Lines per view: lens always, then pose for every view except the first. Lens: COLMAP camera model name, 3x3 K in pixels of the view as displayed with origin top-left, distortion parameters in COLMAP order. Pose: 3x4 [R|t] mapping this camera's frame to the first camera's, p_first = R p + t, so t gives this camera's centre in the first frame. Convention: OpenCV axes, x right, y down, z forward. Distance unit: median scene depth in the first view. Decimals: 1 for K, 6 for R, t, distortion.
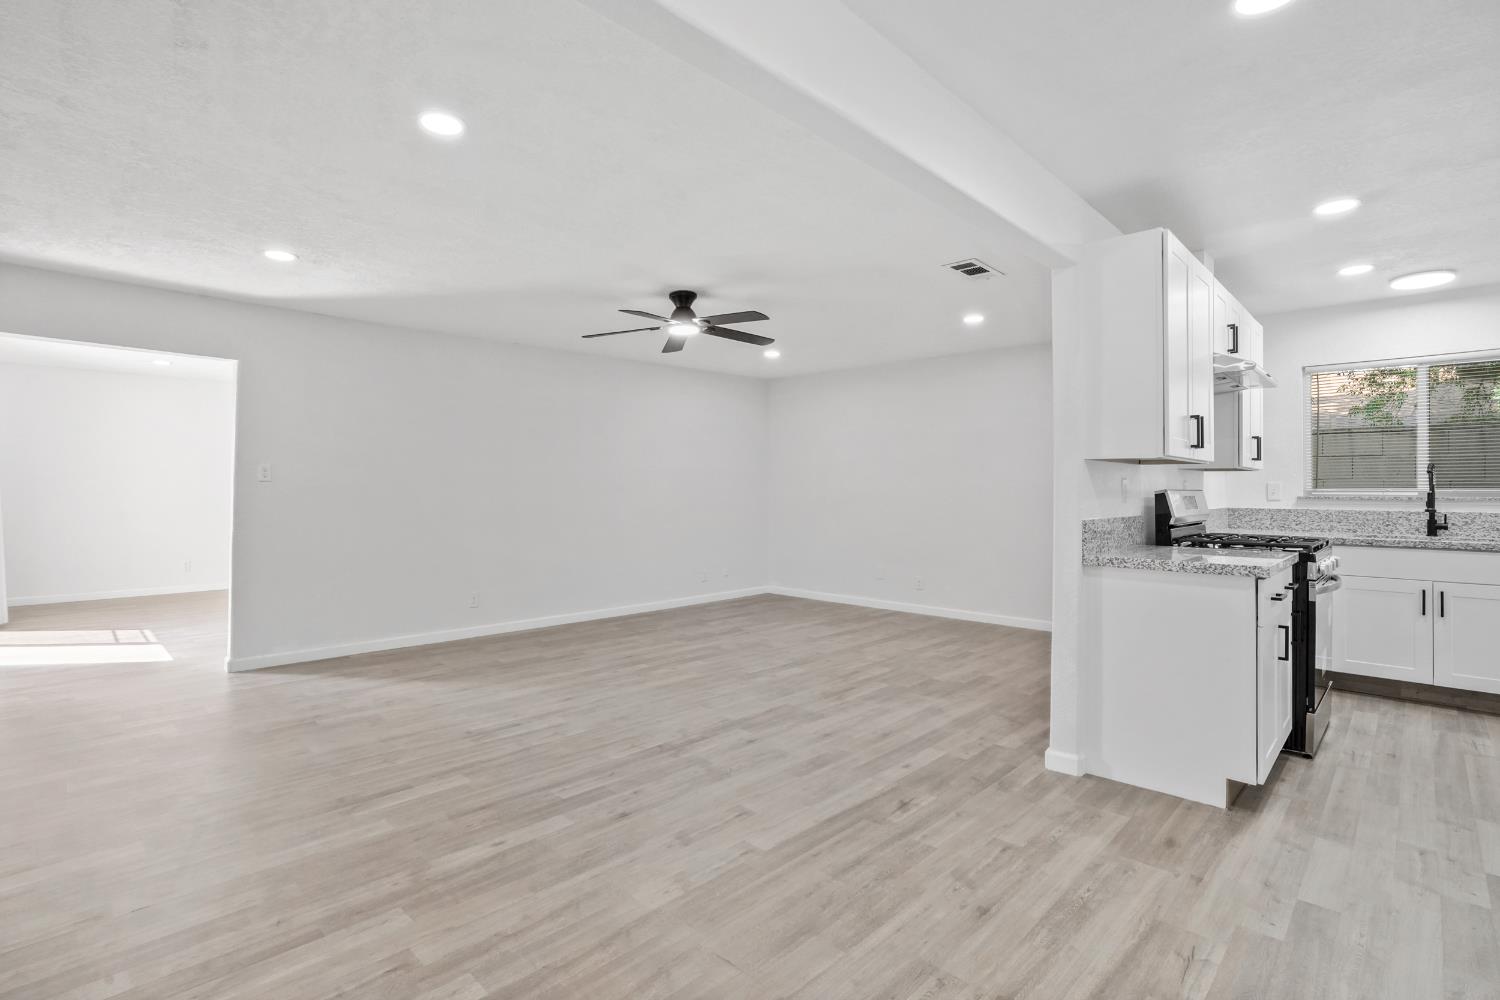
lens RADIAL K [[716.3, 0, 749.7], [0, 716.3, 485.3], [0, 0, 1]] dist [-0.051425, 0.023813]
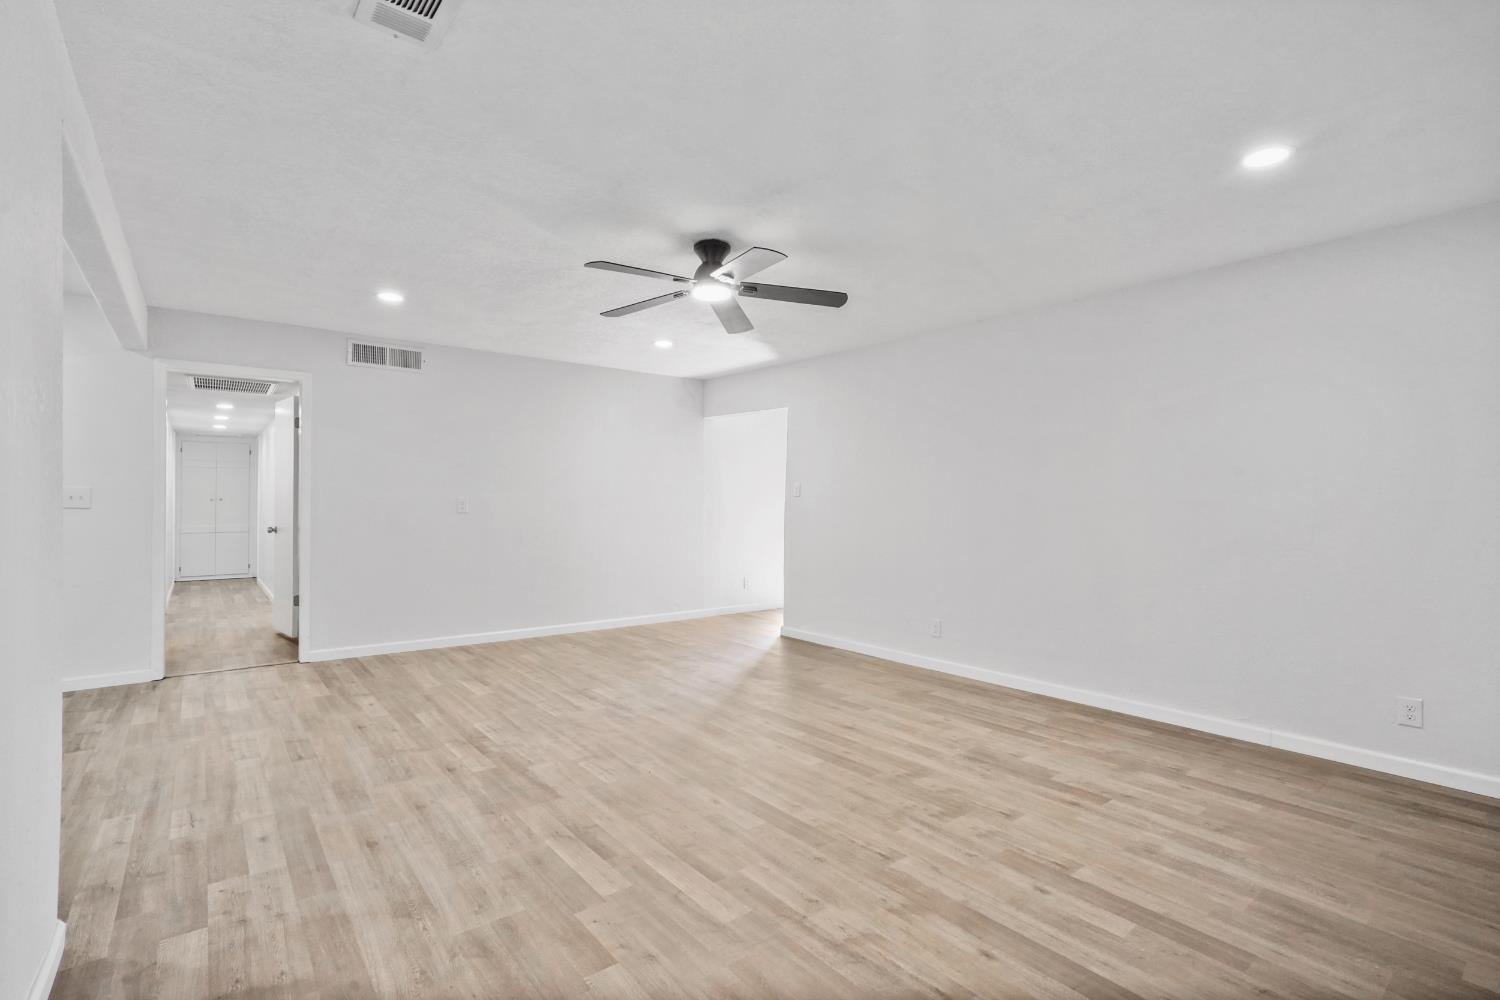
lens RADIAL K [[696.9, 0, 744.6], [0, 696.9, 517.1], [0, 0, 1]] dist [-0.033063, 0.019472]
pose [[-0.127428, 0.013822, -0.991752, 0.746738], [-0.001550, 0.999899, 0.014135, 0.018356], [0.991847, 0.003339, -0.127393, 1.335089]]
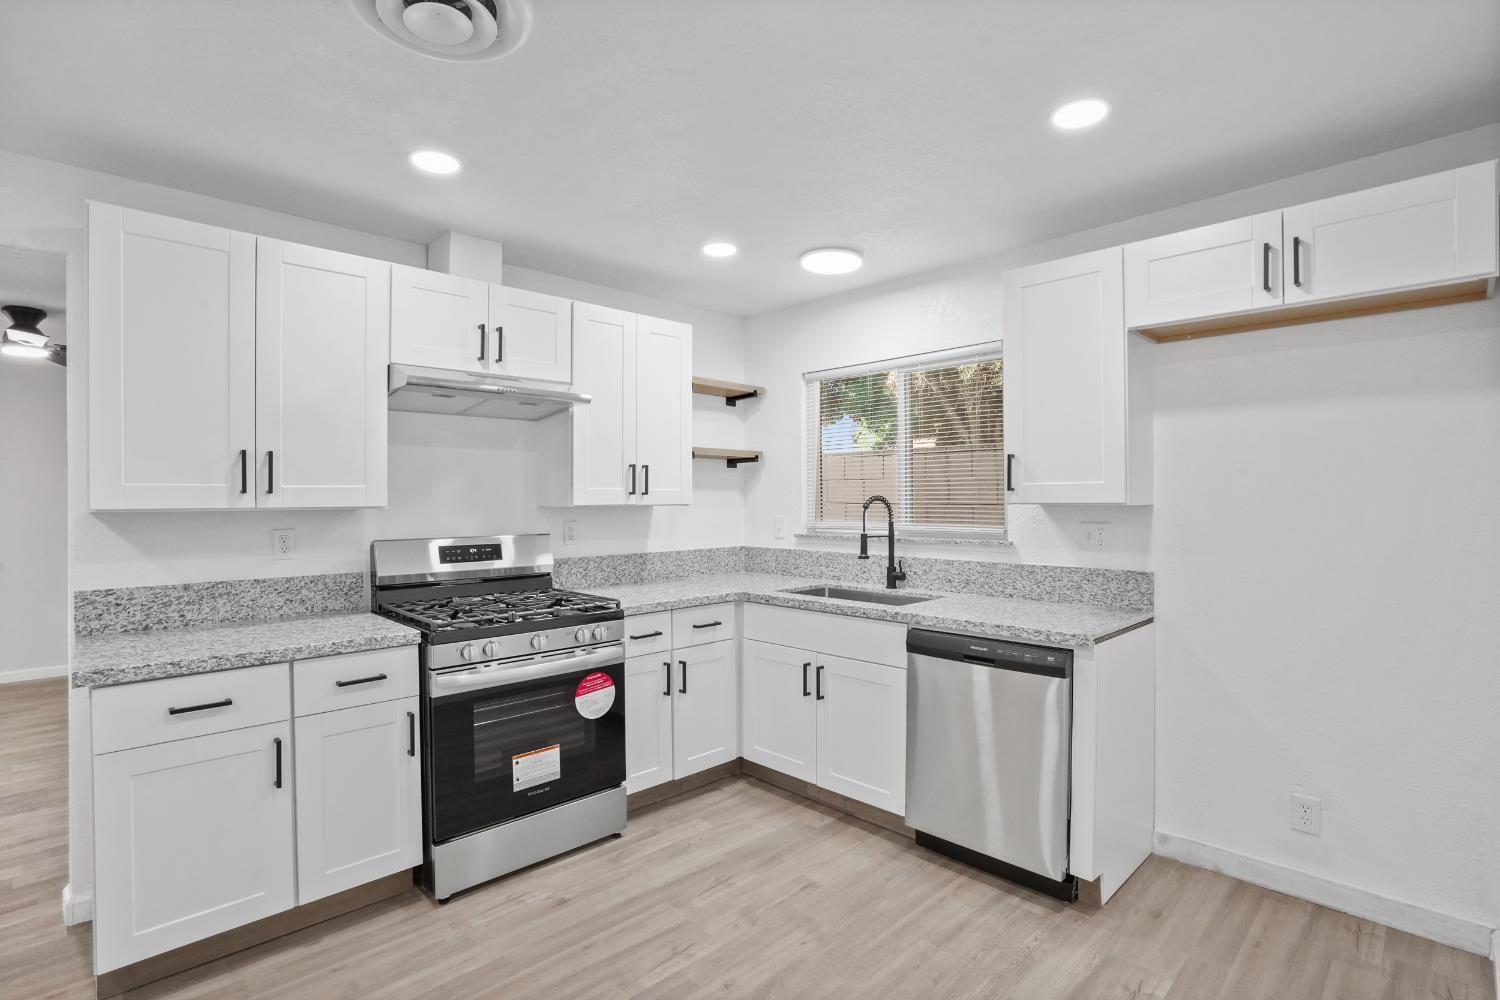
lens RADIAL K [[711.5, 0, 744.9], [0, 711.5, 498.8], [0, 0, 1]] dist [-0.059884, 0.021400]
pose [[0.999420, -0.008141, -0.033072, 0.966731], [0.008240, 0.999962, 0.002844, -0.035712], [0.033048, -0.003115, 0.999449, 0.224052]]
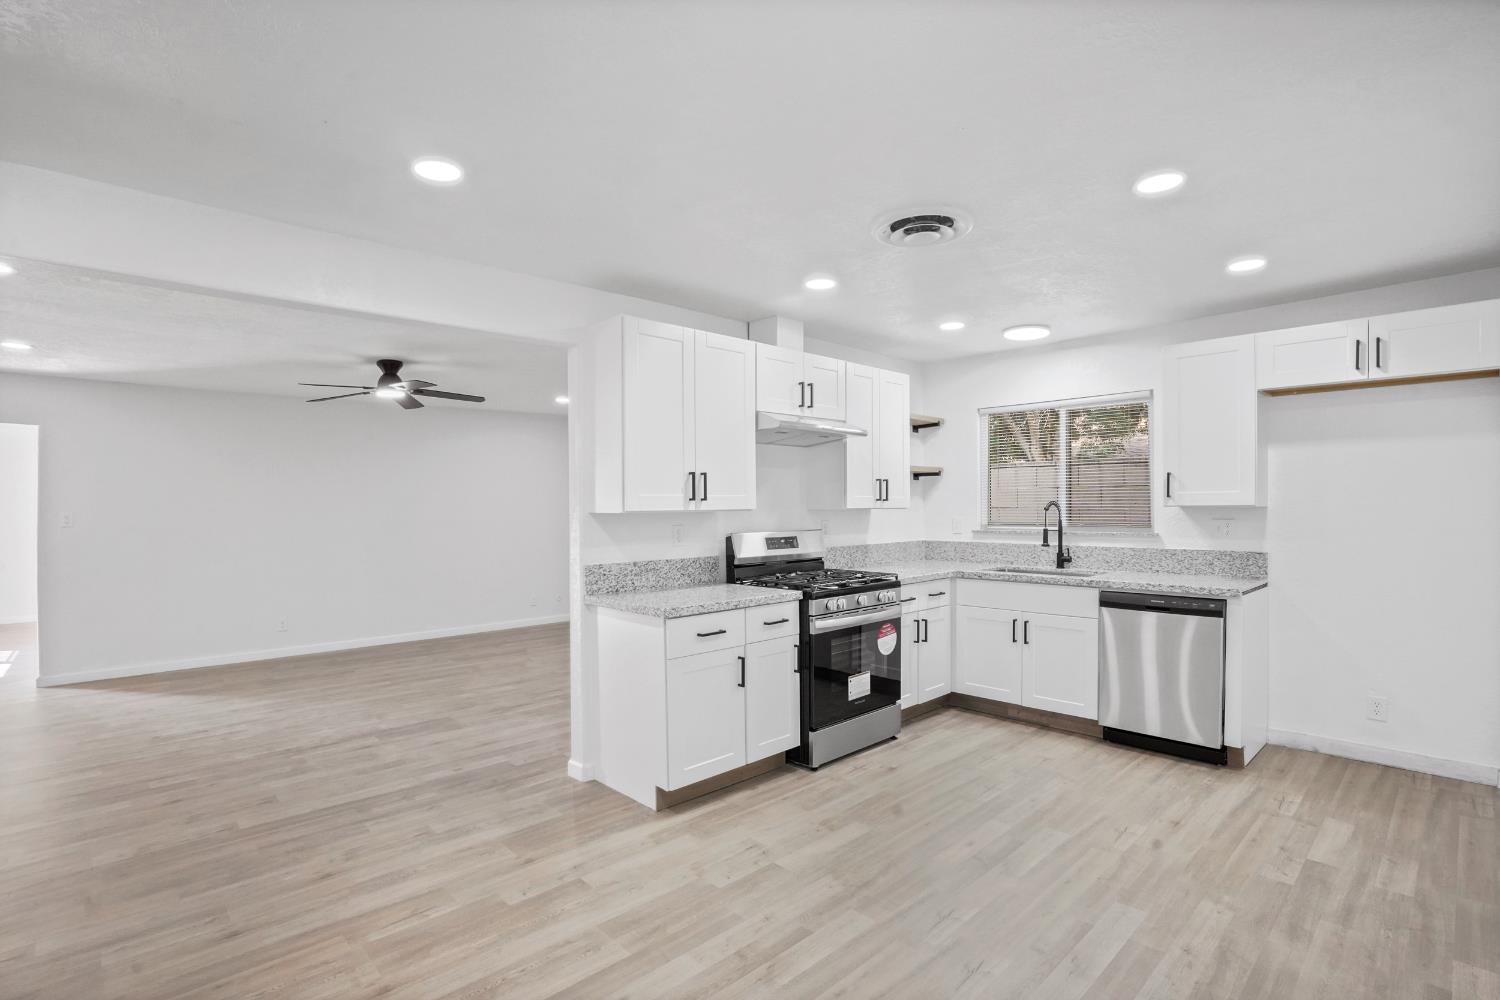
lens RADIAL K [[708.5, 0, 749.5], [0, 708.5, 515.7], [0, 0, 1]] dist [-0.057038, 0.022118]
pose [[0.998972, -0.011145, -0.043929, 0.628559], [0.011947, 0.999766, 0.018046, -0.038503], [0.043718, -0.018553, 0.998872, -0.118983]]
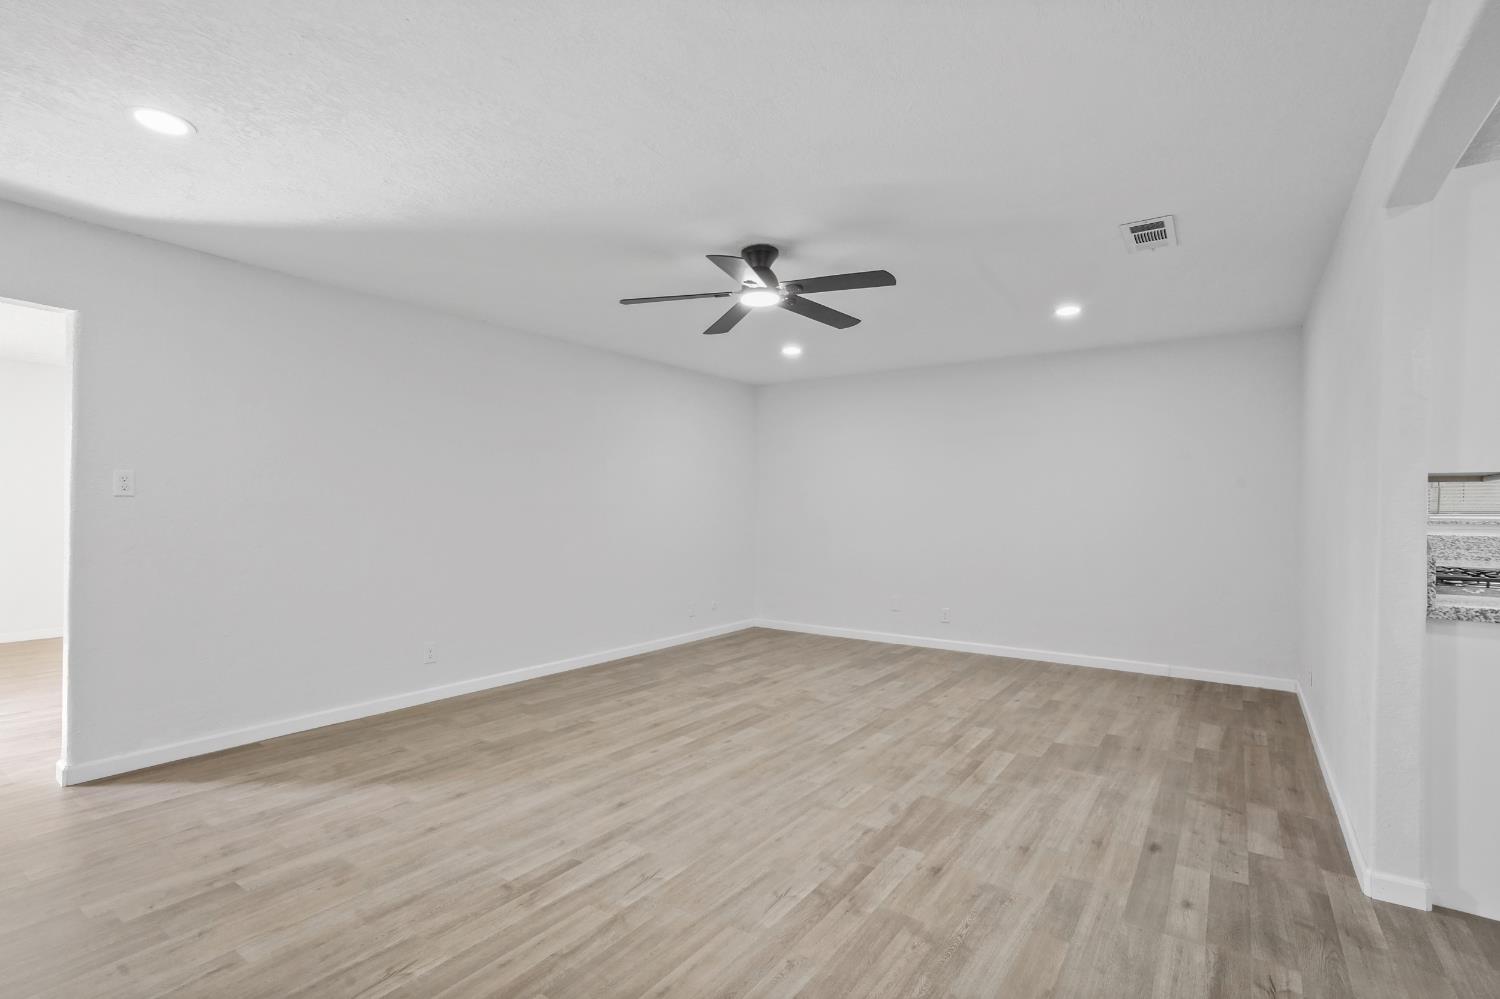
lens RADIAL K [[696.9, 0, 744.6], [0, 696.9, 516.6], [0, 0, 1]] dist [-0.033063, 0.019472]
pose [[0.988357, 0.002430, 0.152131, -0.258665], [-0.004510, 0.999901, 0.013327, 0.003712], [-0.152084, -0.013858, 0.988270, 0.326301]]
